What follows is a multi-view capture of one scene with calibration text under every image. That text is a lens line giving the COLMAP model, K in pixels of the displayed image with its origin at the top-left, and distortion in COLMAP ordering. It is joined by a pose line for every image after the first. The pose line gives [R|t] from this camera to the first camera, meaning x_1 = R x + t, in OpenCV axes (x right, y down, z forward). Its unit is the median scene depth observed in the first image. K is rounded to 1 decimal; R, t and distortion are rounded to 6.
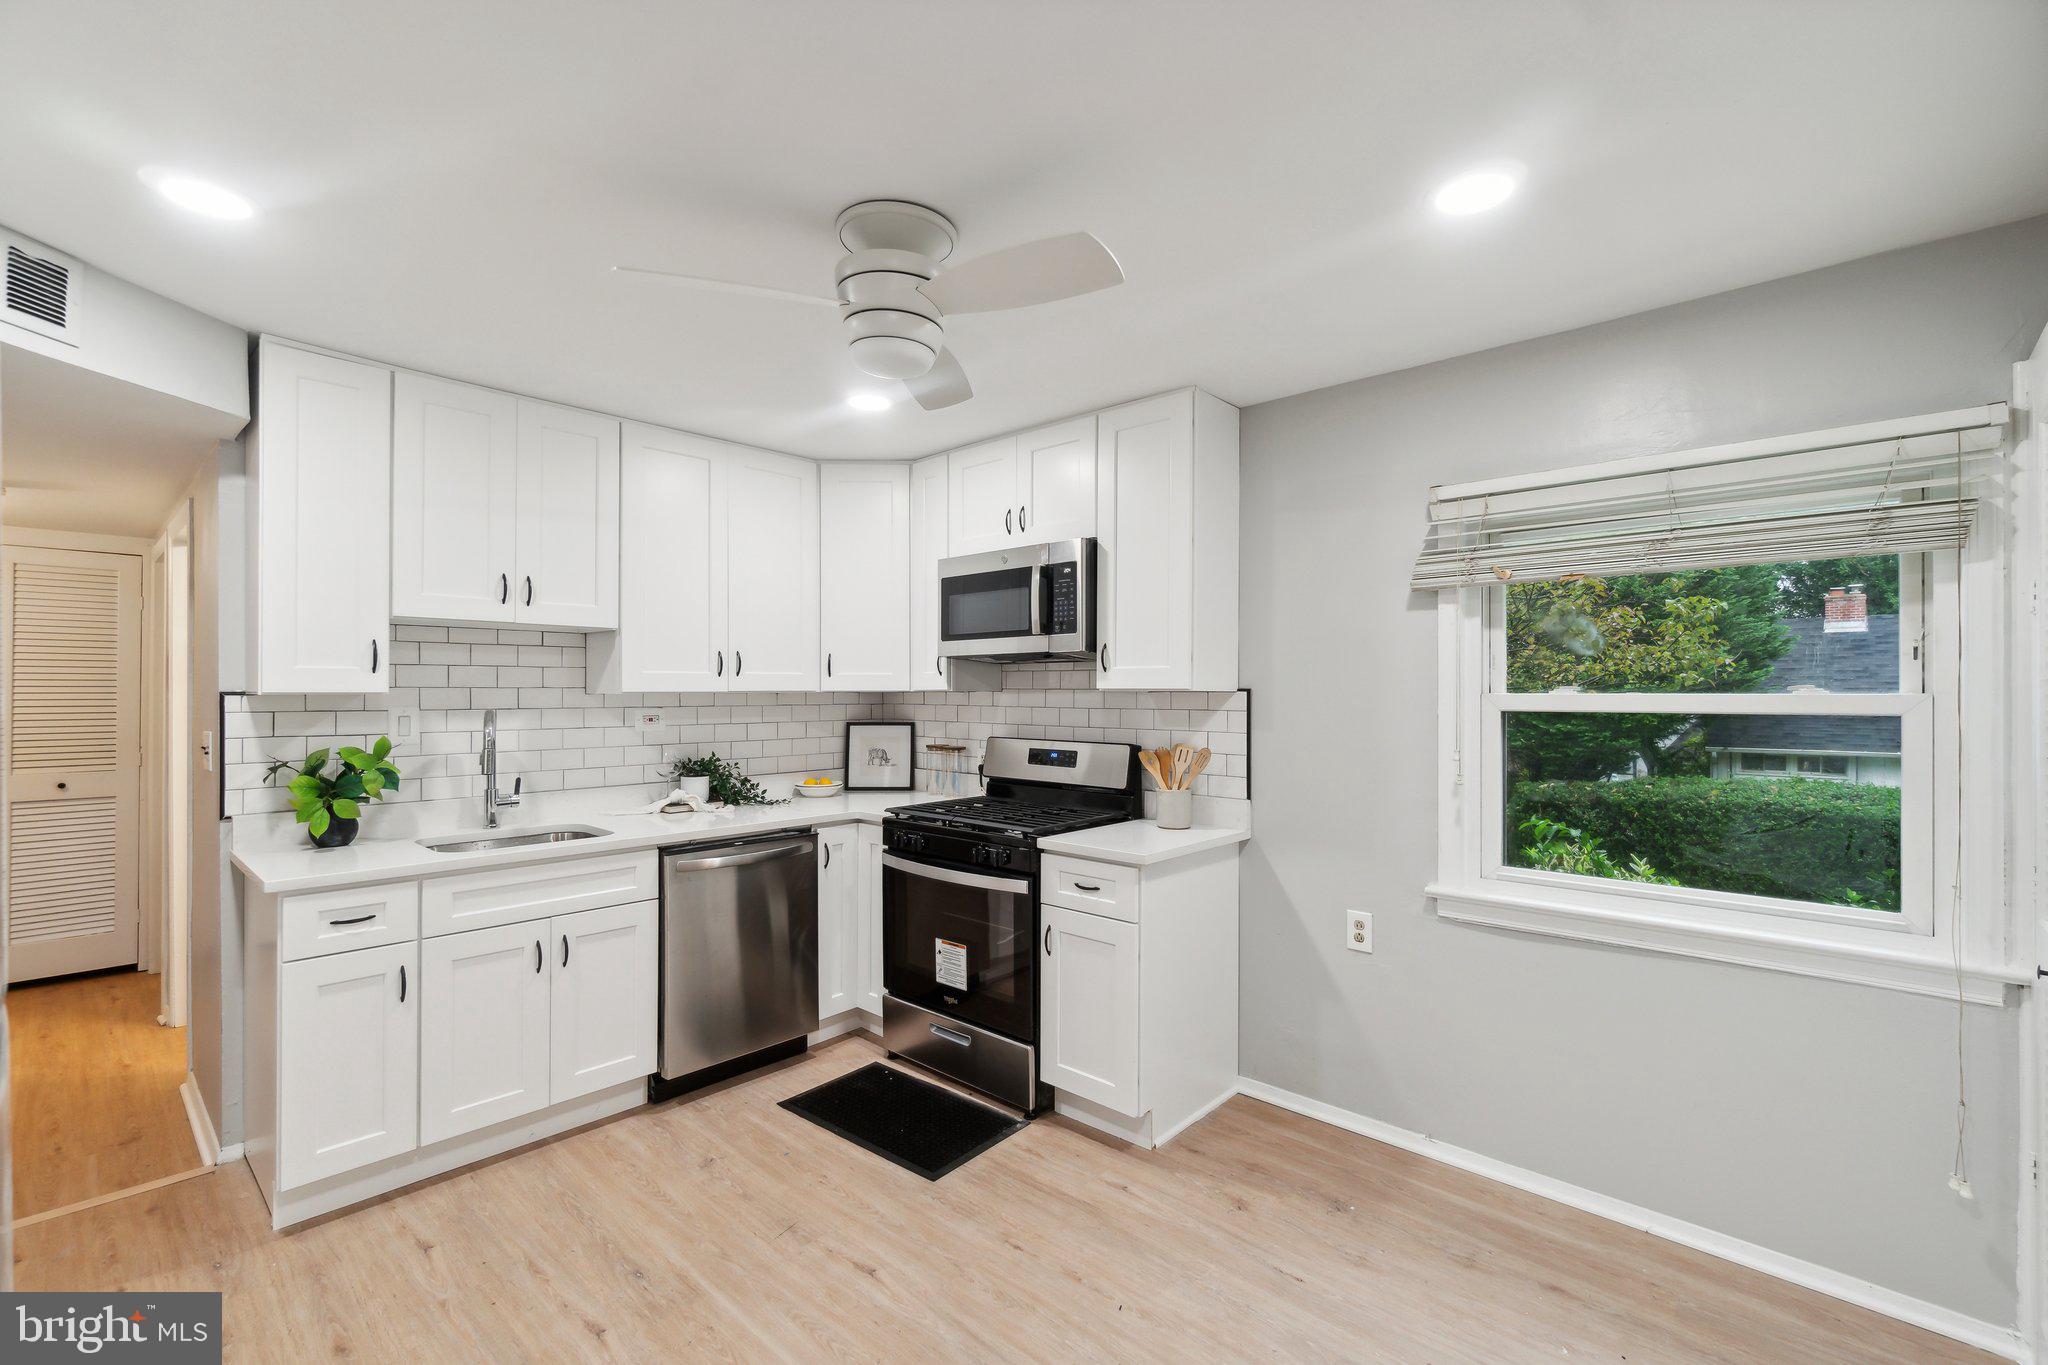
lens RADIAL K [[888.5, 0, 1011.6], [0, 888.5, 688.1], [0, 0, 1]] dist [-0.001563, -0.000292]
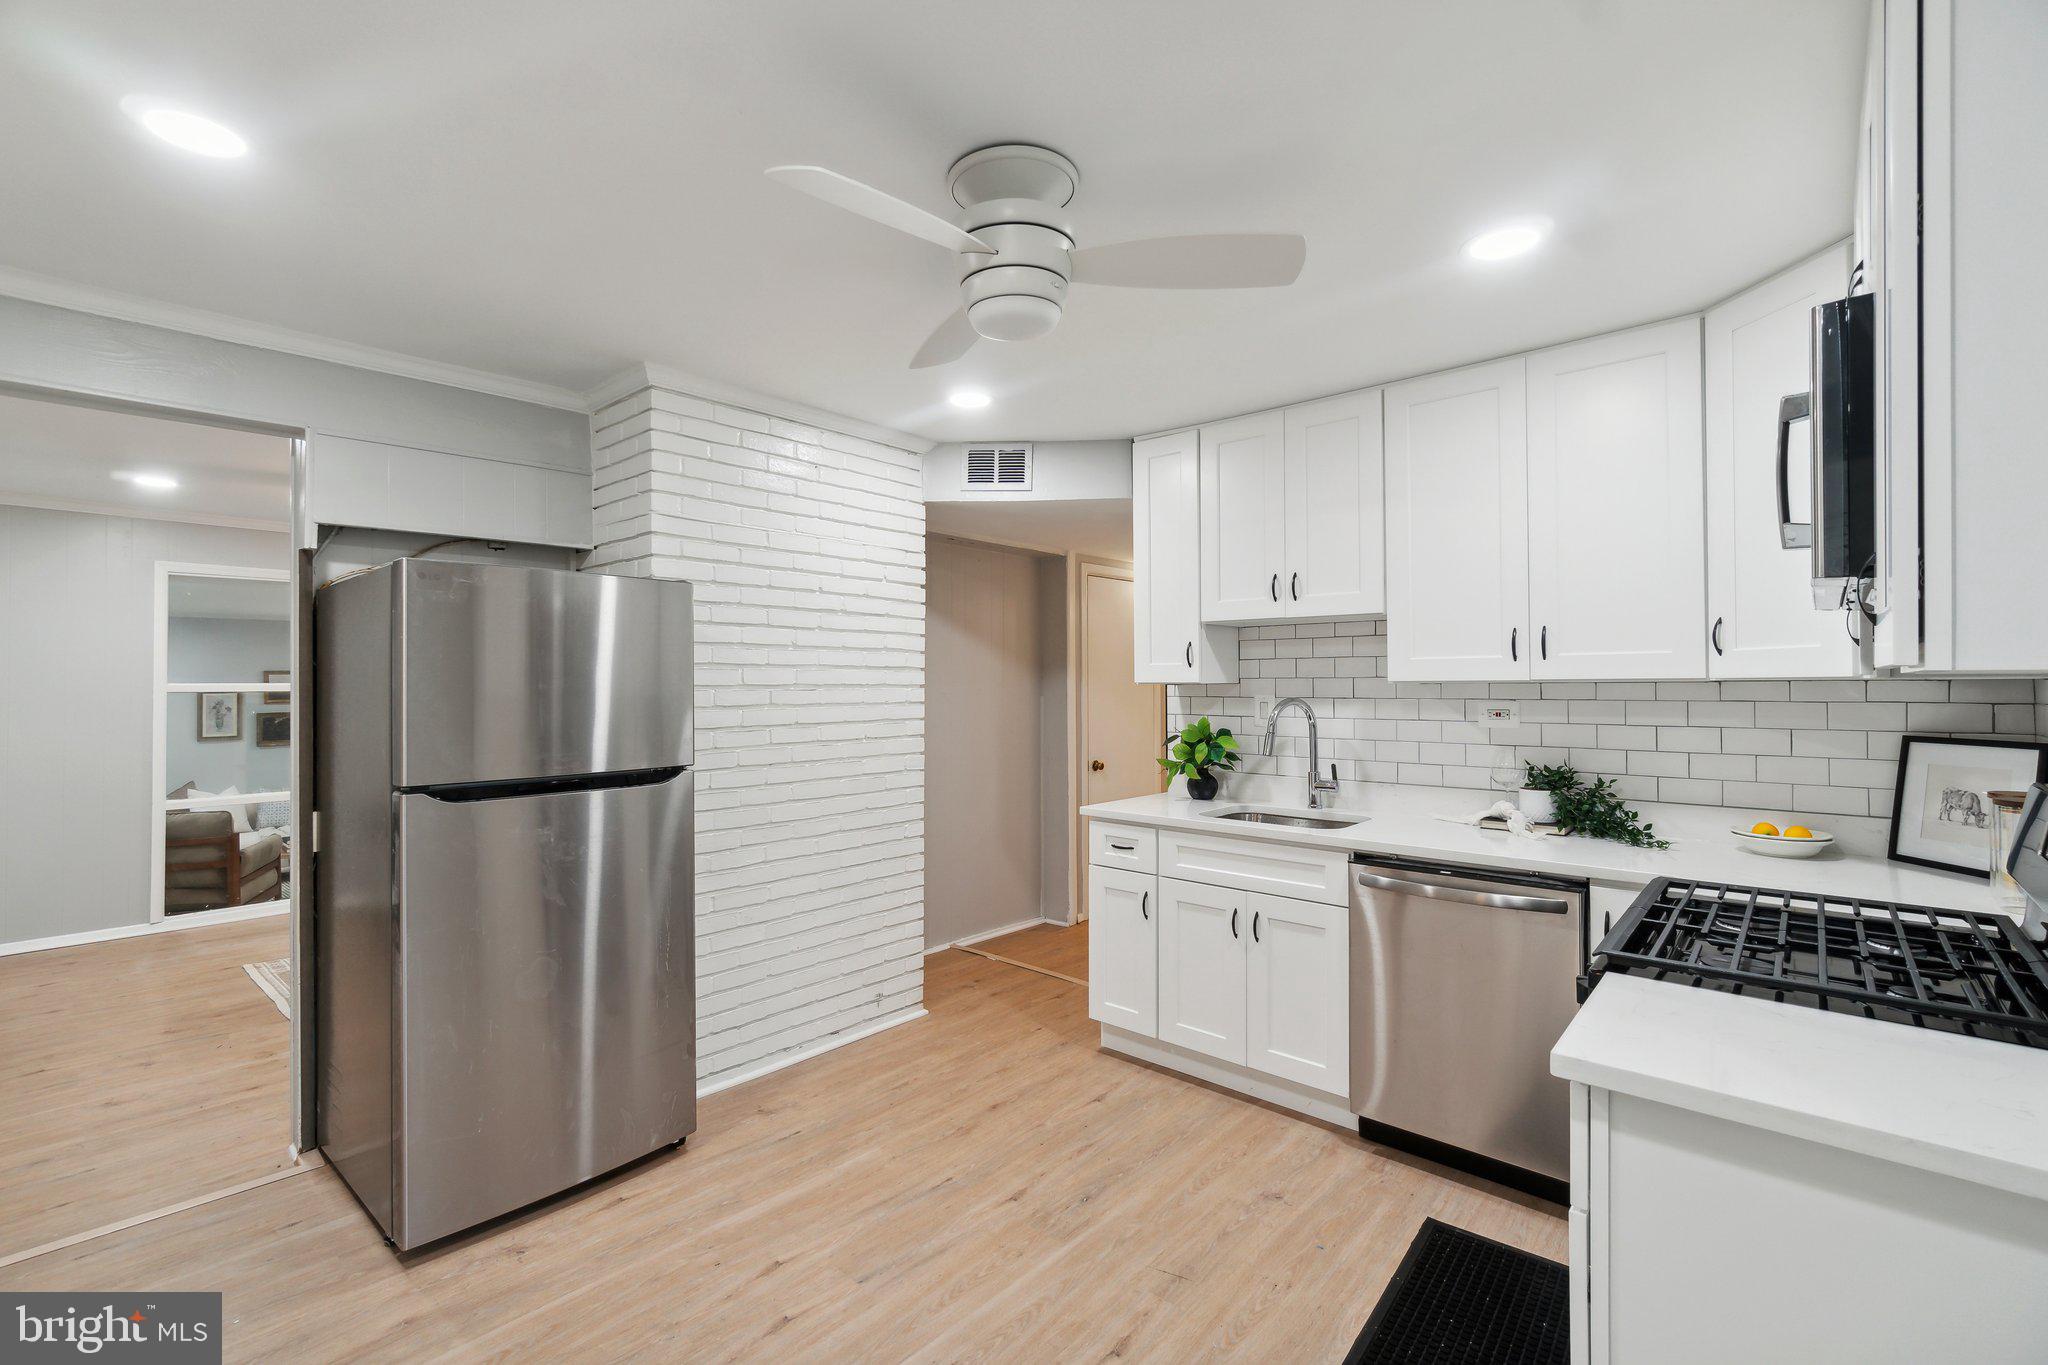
lens RADIAL K [[895.2, 0, 1011.3], [0, 895.2, 674.6], [0, 0, 1]] dist [0.001972, 0.000276]
pose [[0.013226, -0.011645, -0.999845, 0.490673], [0.006053, 0.999915, -0.011565, 0.005788], [0.999894, -0.005899, 0.013296, 0.609045]]
